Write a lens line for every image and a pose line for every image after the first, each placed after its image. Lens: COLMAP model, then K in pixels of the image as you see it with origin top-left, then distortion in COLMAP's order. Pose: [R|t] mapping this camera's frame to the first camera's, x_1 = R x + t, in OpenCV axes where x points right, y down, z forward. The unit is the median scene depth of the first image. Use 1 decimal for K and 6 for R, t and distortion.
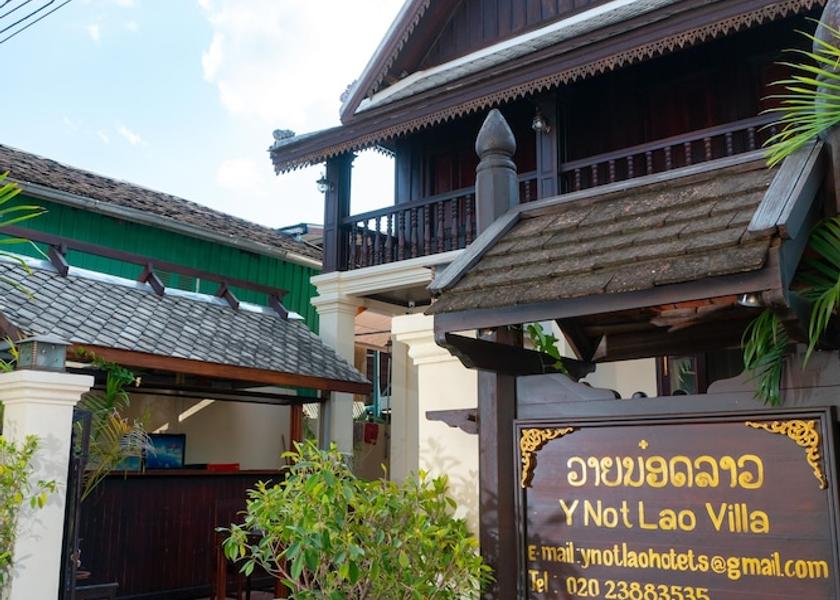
lens RADIAL K [[862.3, 0, 421.2], [0, 862.3, 302.5], [0, 0, 1]] dist [-0.040008, 0.000000]
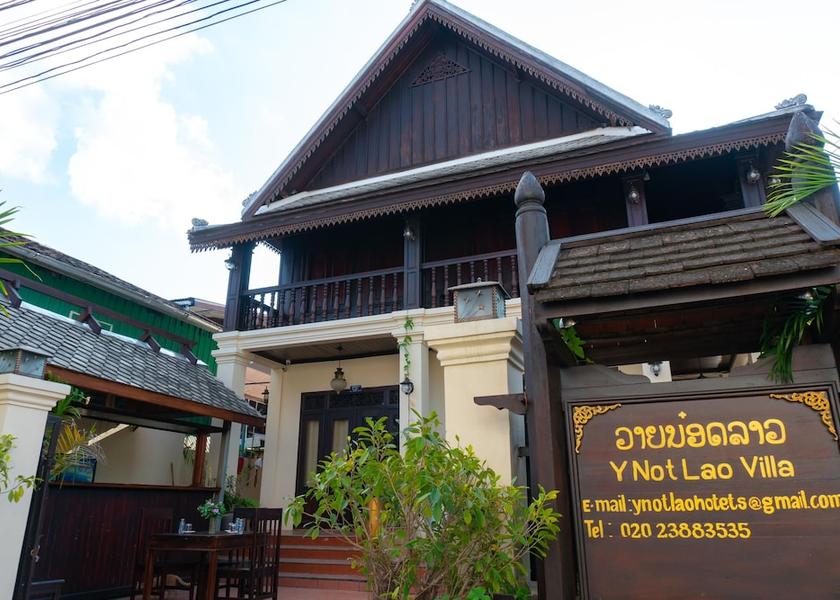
lens RADIAL K [[617.2, 0, 420.4], [0, 617.2, 298.8], [0, 0, 1]] dist [-0.031779, -0.001623]
pose [[0.954793, 0.093323, 0.282242, -0.147658], [-0.053163, 0.987744, -0.146752, 0.054250], [-0.292478, 0.125113, 0.948052, 0.075490]]
